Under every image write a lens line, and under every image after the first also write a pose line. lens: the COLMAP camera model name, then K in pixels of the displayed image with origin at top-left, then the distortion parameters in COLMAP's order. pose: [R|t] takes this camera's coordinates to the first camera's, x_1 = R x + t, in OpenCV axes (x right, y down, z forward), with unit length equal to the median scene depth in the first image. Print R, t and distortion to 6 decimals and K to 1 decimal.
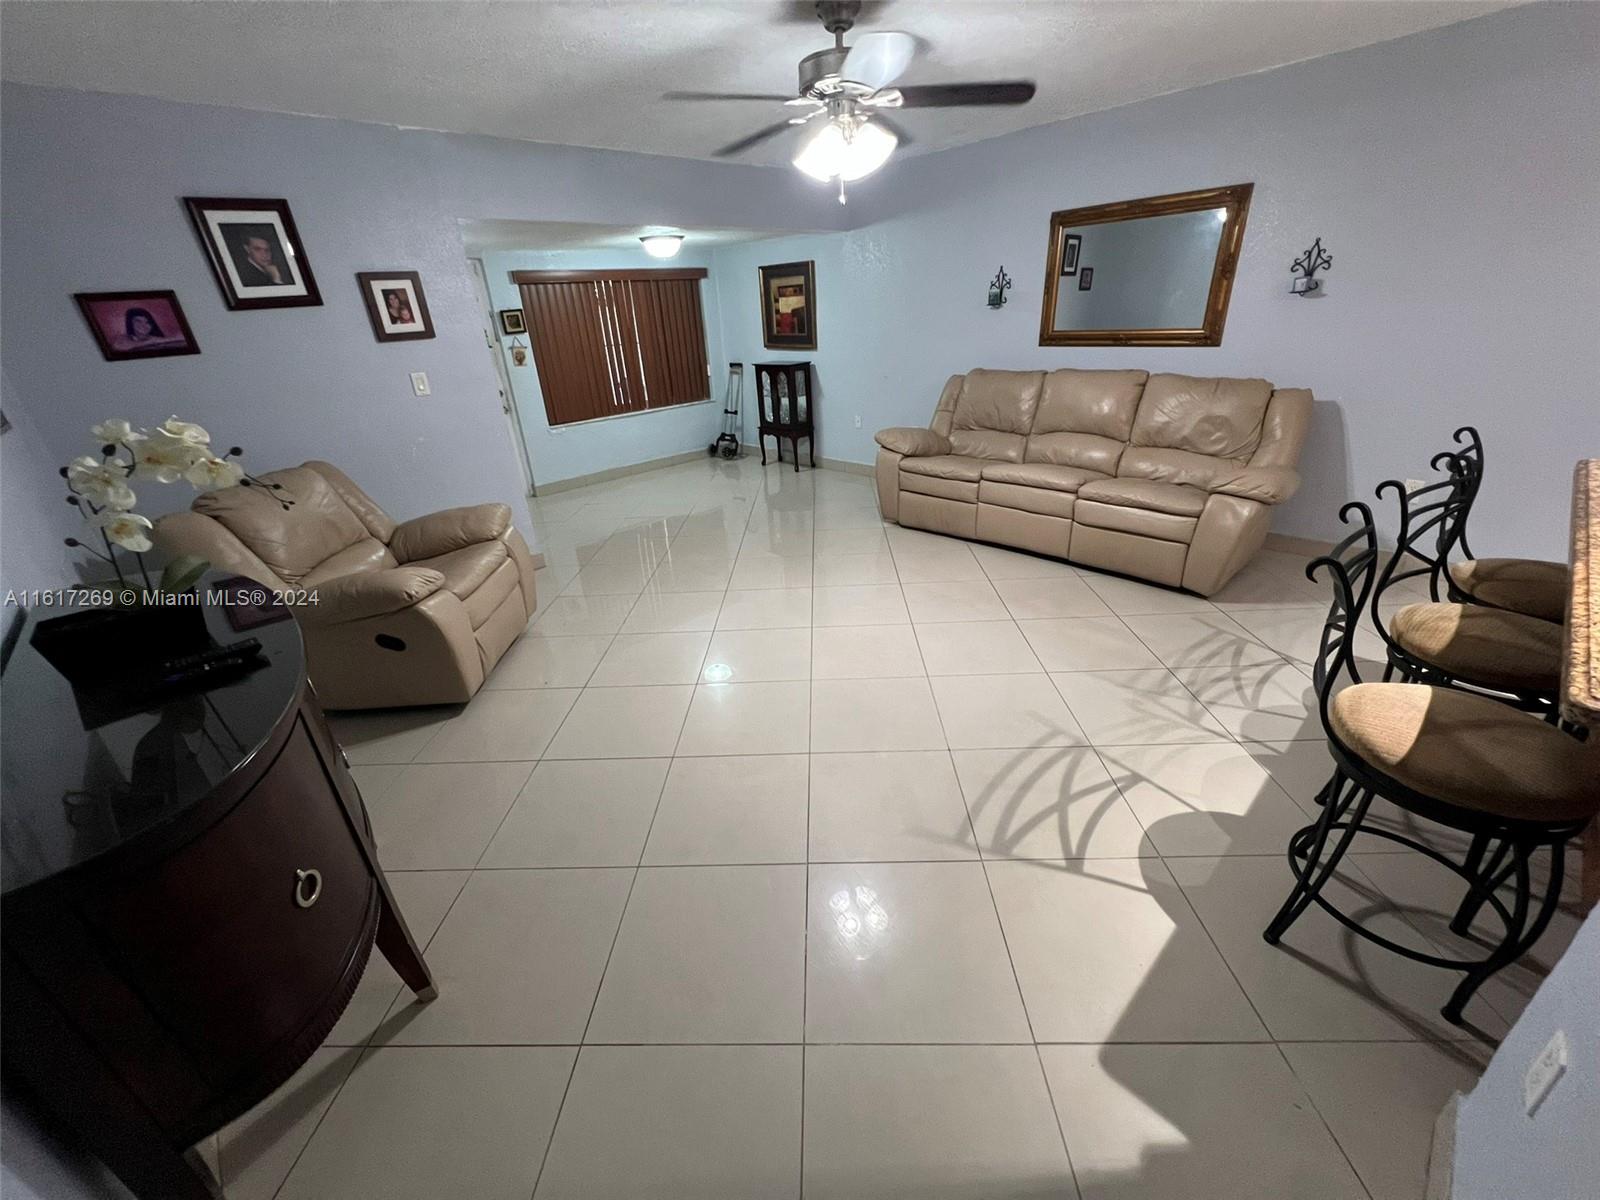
lens RADIAL K [[636.8, 0, 802.6], [0, 636.8, 602.6], [0, 0, 1]] dist [-0.008740, 0.002462]
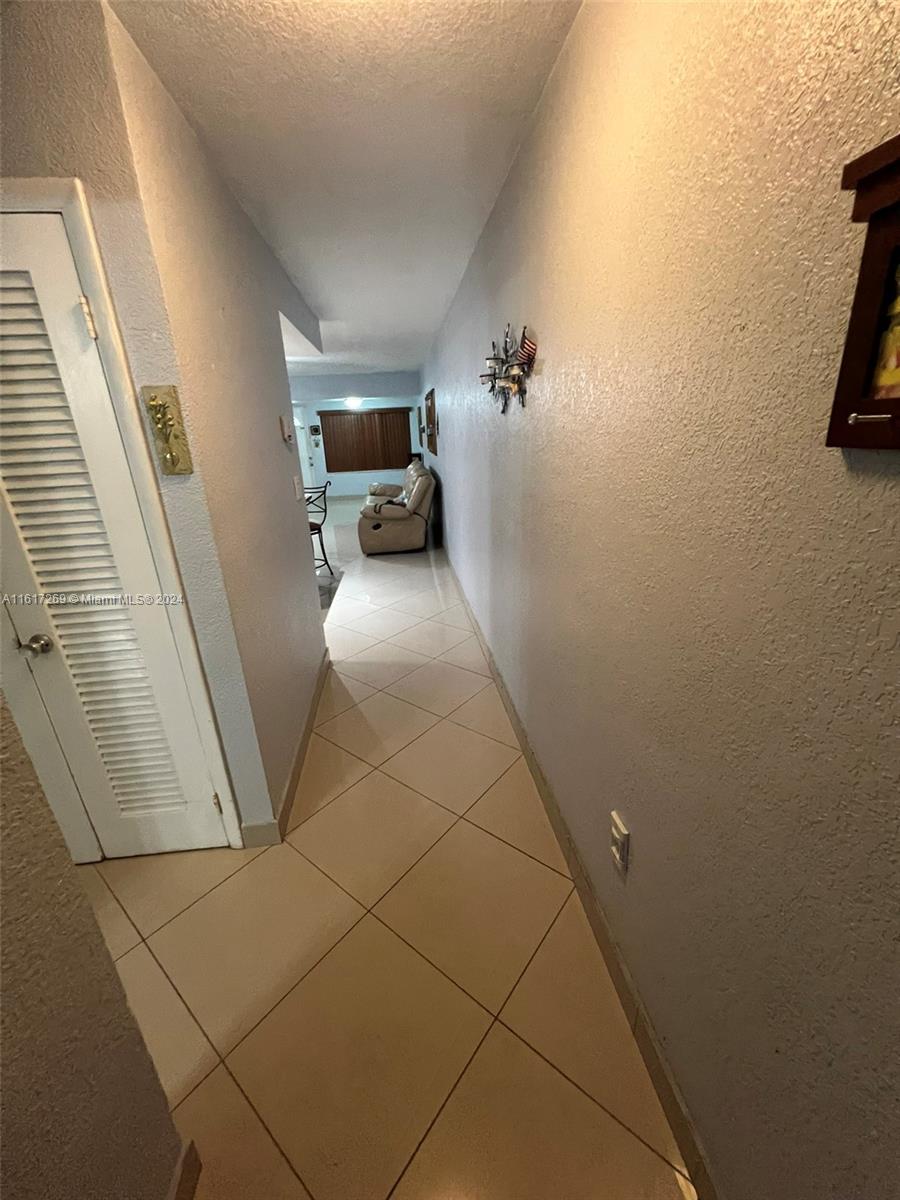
lens RADIAL K [[477.6, 0, 454.5], [0, 477.6, 599.9], [0, 0, 1]] dist [-0.008740, 0.002462]
pose [[0.809575, 0.225610, -0.541931, 2.011125], [-0.255151, 0.966667, 0.021267, 0.048823], [0.528665, 0.121057, 0.840154, -0.377374]]
